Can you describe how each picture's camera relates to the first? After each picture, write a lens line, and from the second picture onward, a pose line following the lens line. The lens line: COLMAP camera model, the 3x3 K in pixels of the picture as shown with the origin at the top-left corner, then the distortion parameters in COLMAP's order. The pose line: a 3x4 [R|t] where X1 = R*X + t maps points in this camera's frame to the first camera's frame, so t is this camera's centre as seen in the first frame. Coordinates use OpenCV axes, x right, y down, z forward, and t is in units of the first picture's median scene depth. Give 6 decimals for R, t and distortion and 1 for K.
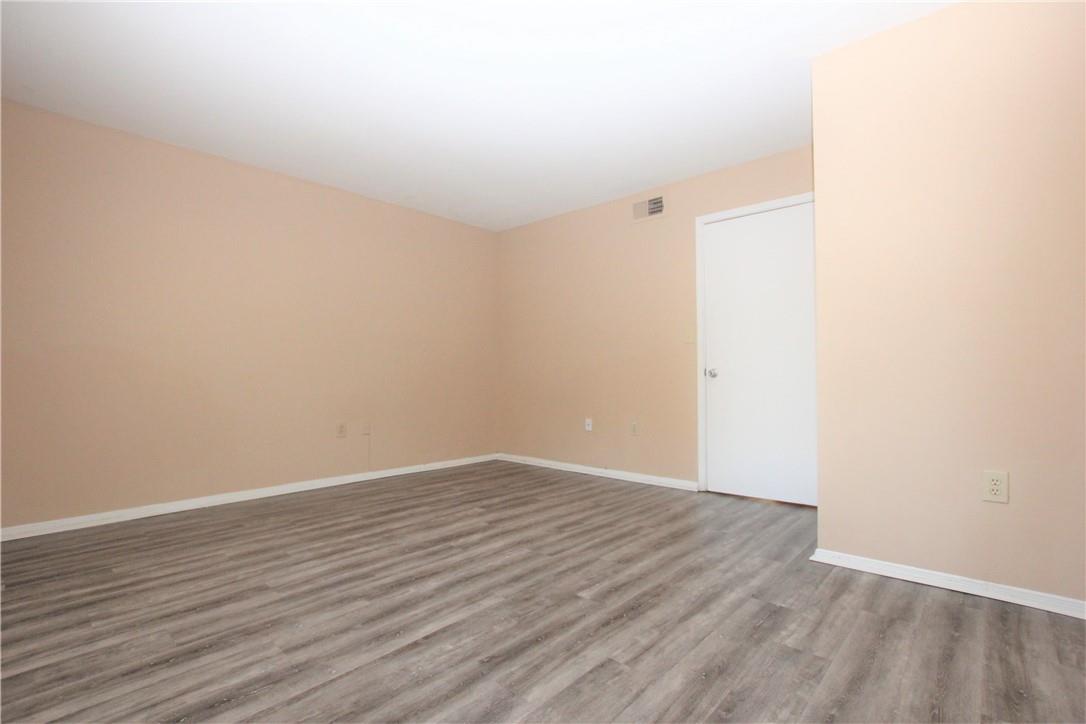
lens RADIAL K [[503.1, 0, 542.3], [0, 503.1, 367.1], [0, 0, 1]] dist [-0.033330, 0.006232]
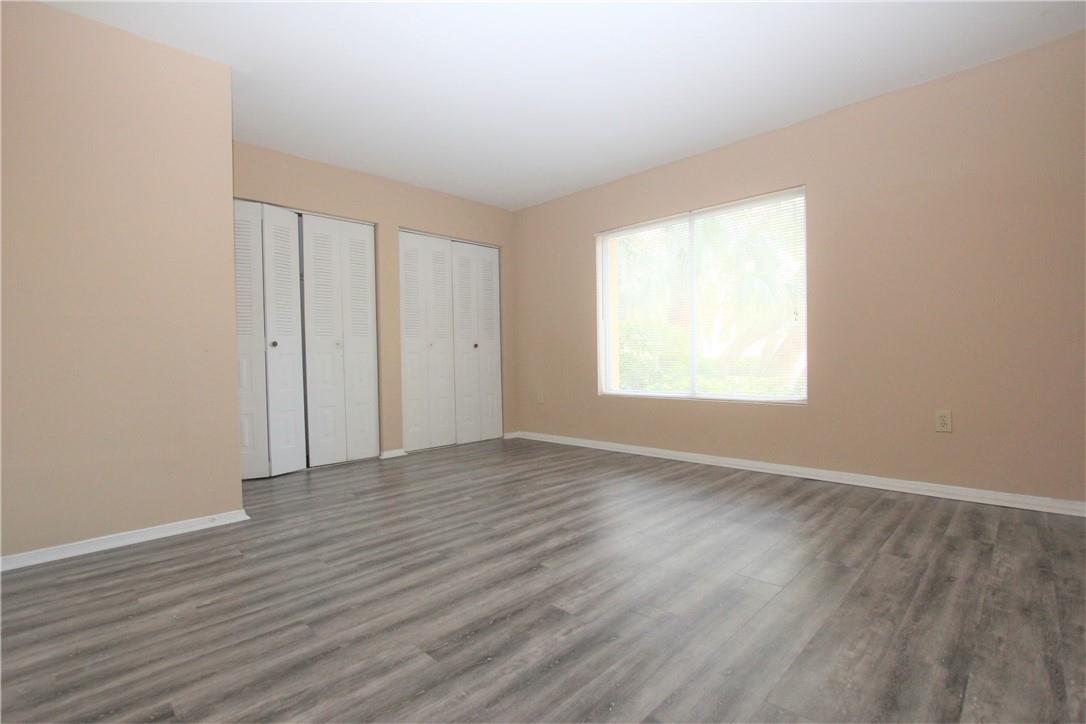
lens RADIAL K [[503.1, 0, 541.1], [0, 503.1, 357.8], [0, 0, 1]] dist [-0.033330, 0.006232]
pose [[-0.998794, 0.020877, 0.044428, -0.169447], [0.020156, 0.999659, -0.016612, 0.053349], [-0.044759, -0.015696, -0.998874, 2.000372]]
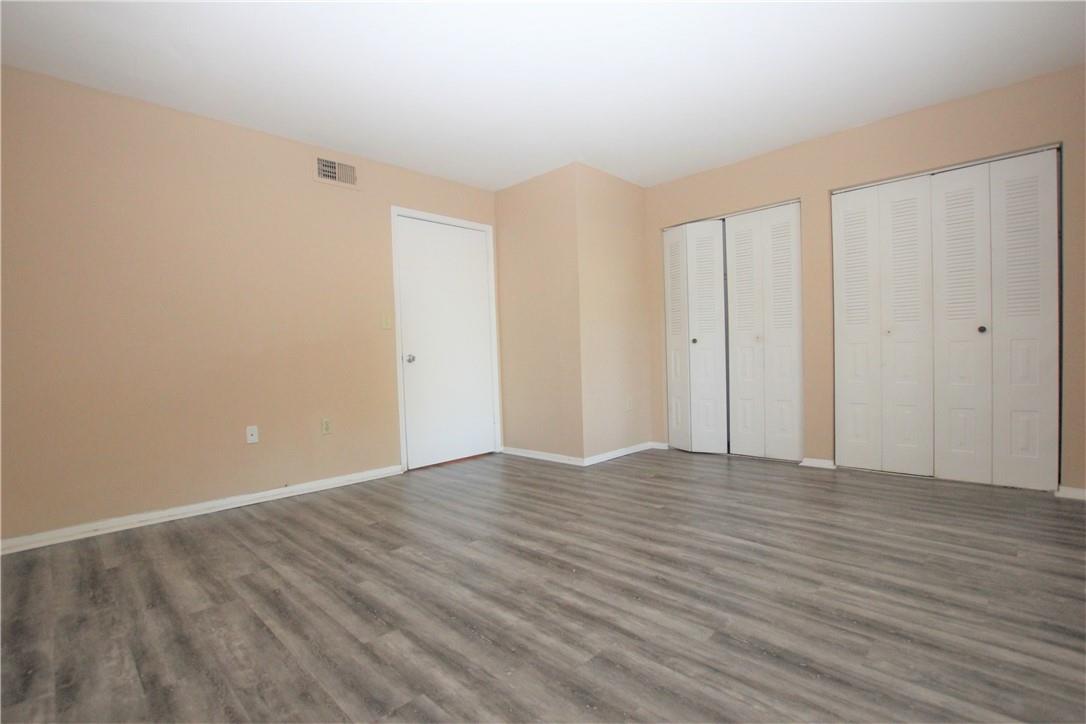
lens RADIAL K [[503.1, 0, 544.5], [0, 503.1, 364.3], [0, 0, 1]] dist [-0.033330, 0.006232]
pose [[0.037320, -0.016816, 0.999162, -1.085994], [0.014046, 0.999768, 0.016302, 0.016826], [-0.999205, 0.013426, 0.037548, 1.018298]]
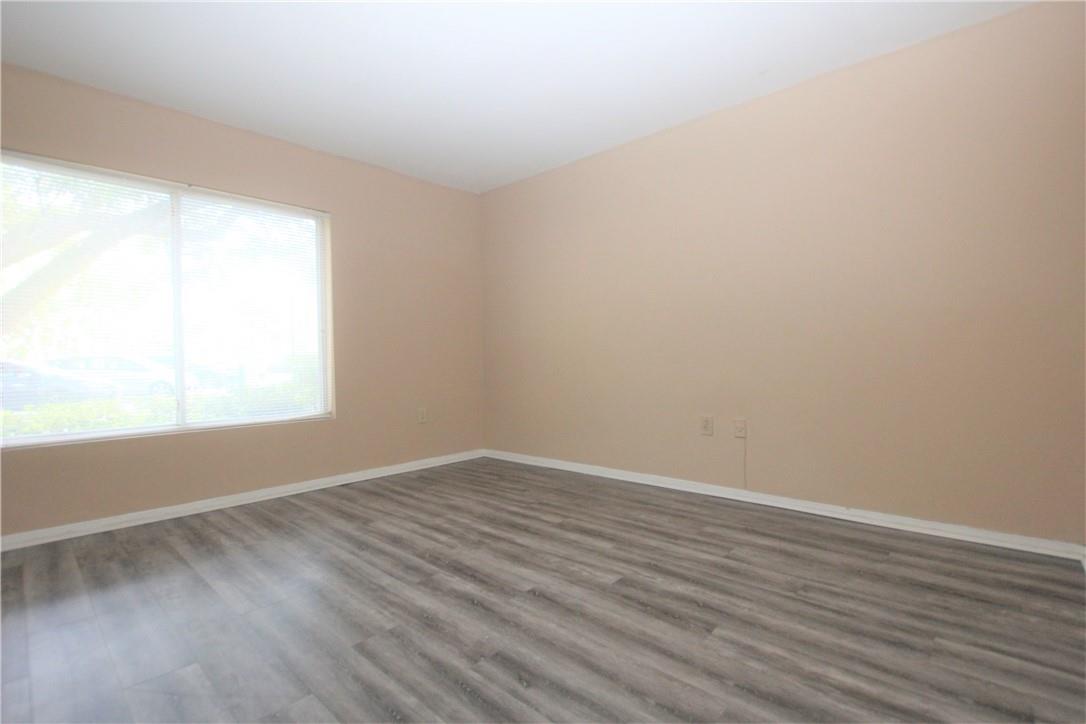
lens RADIAL K [[503.1, 0, 543.1], [0, 503.1, 361.1], [0, 0, 1]] dist [-0.033330, 0.006232]
pose [[-0.003644, 0.008787, -0.999955, 0.634765], [0.032619, 0.999430, 0.008664, 0.014813], [0.999461, -0.032586, -0.003929, 1.230402]]
